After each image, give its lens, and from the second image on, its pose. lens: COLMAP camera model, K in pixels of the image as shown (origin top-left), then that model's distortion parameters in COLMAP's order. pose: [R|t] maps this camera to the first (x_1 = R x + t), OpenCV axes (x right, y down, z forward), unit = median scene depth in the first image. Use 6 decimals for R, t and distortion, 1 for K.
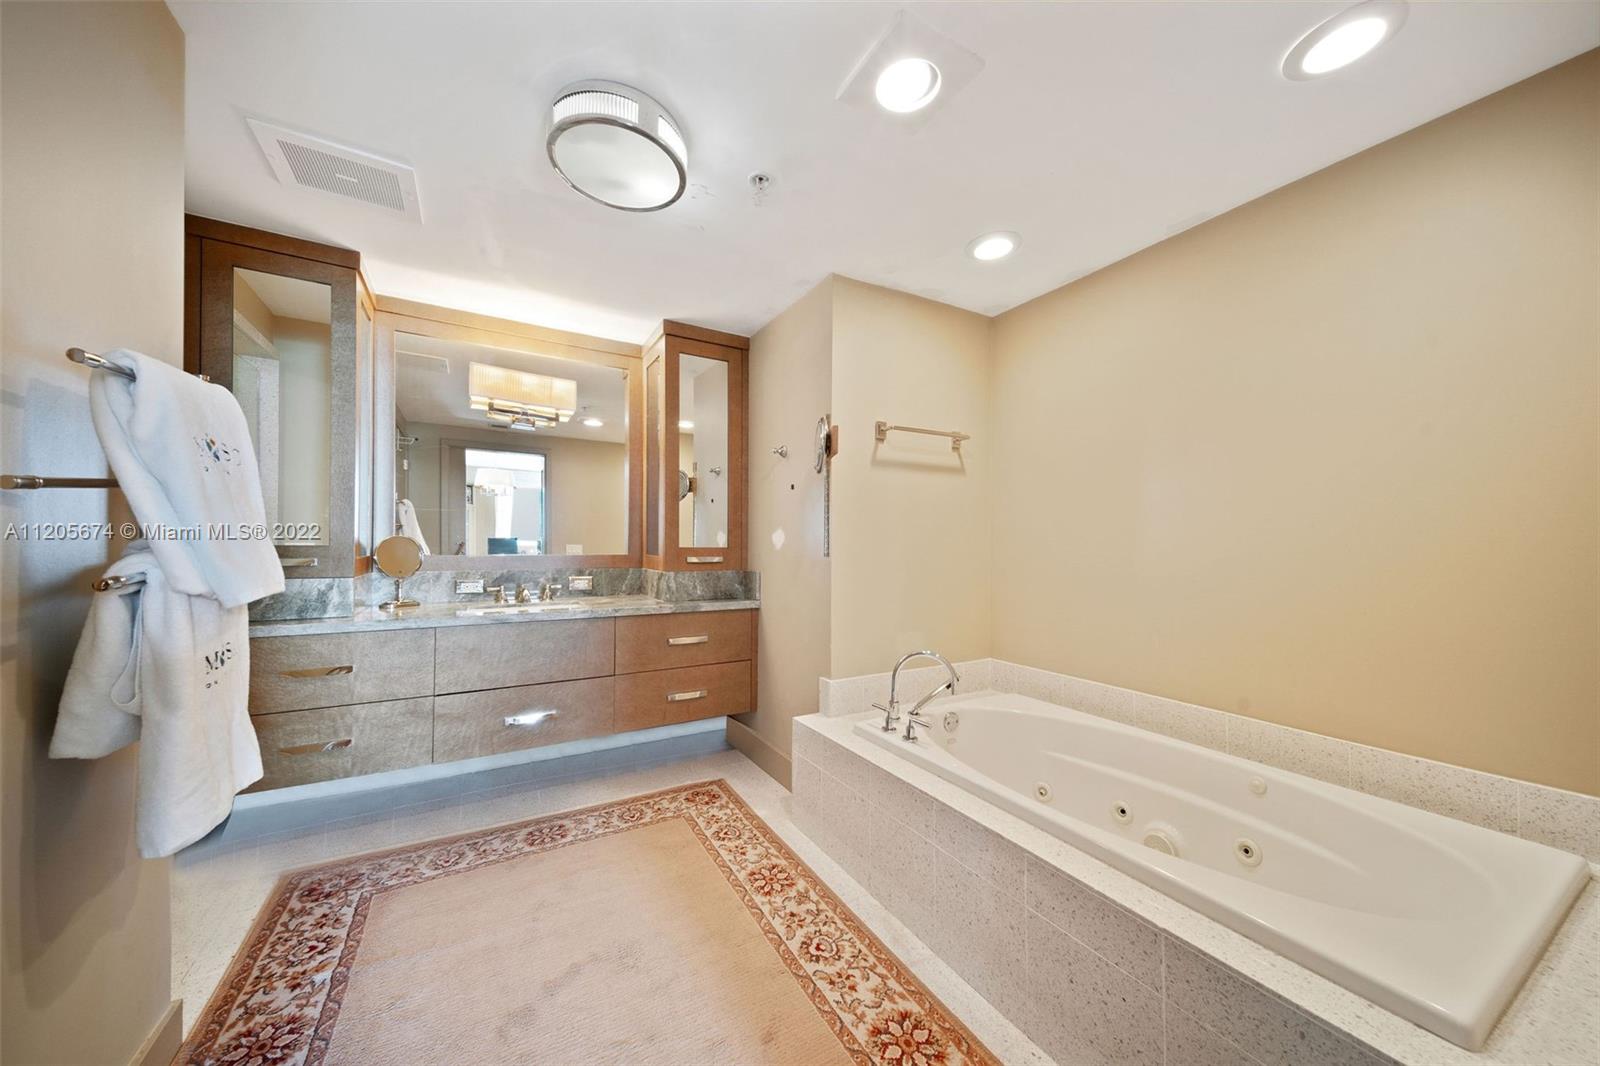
lens RADIAL K [[561.4, 0, 796.8], [0, 561.4, 543.5], [0, 0, 1]] dist [-0.020072, -0.000043]
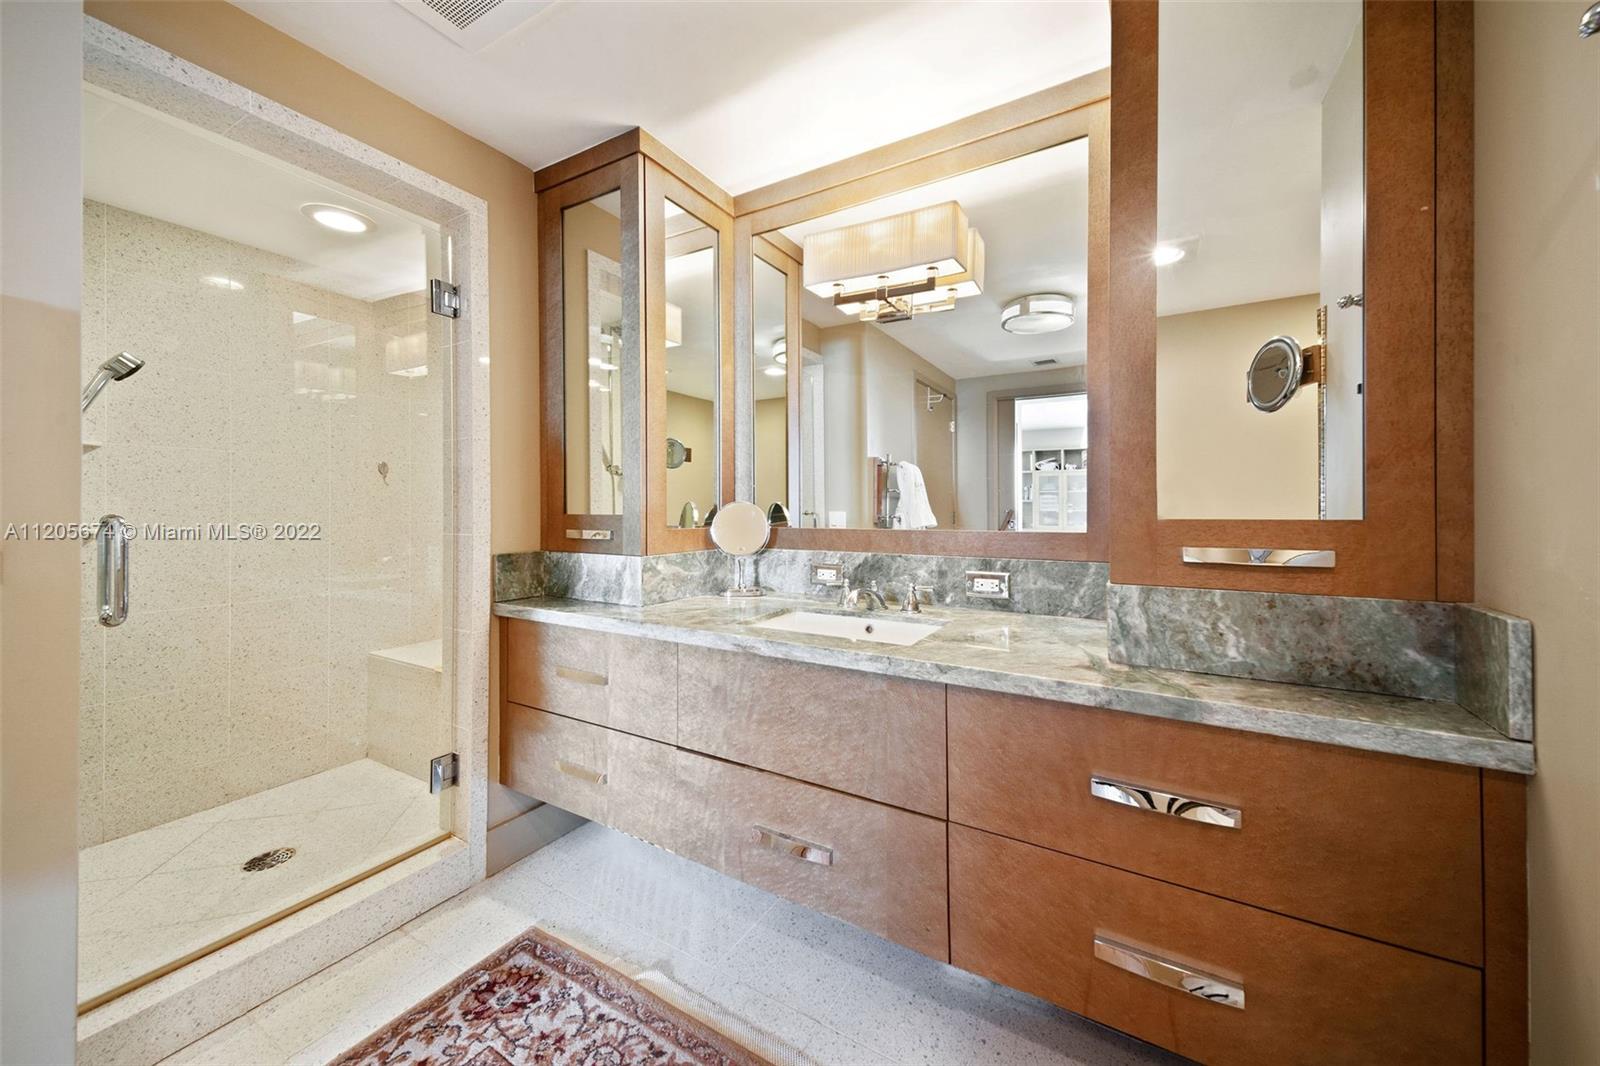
lens RADIAL K [[574.8, 0, 792.3], [0, 574.8, 509.9], [0, 0, 1]] dist [0.019990, 0.000007]
pose [[0.494051, -0.006367, -0.869410, -0.001381], [0.004703, 0.999978, -0.004651, 0.001602], [0.869420, -0.001791, 0.494070, 0.618865]]
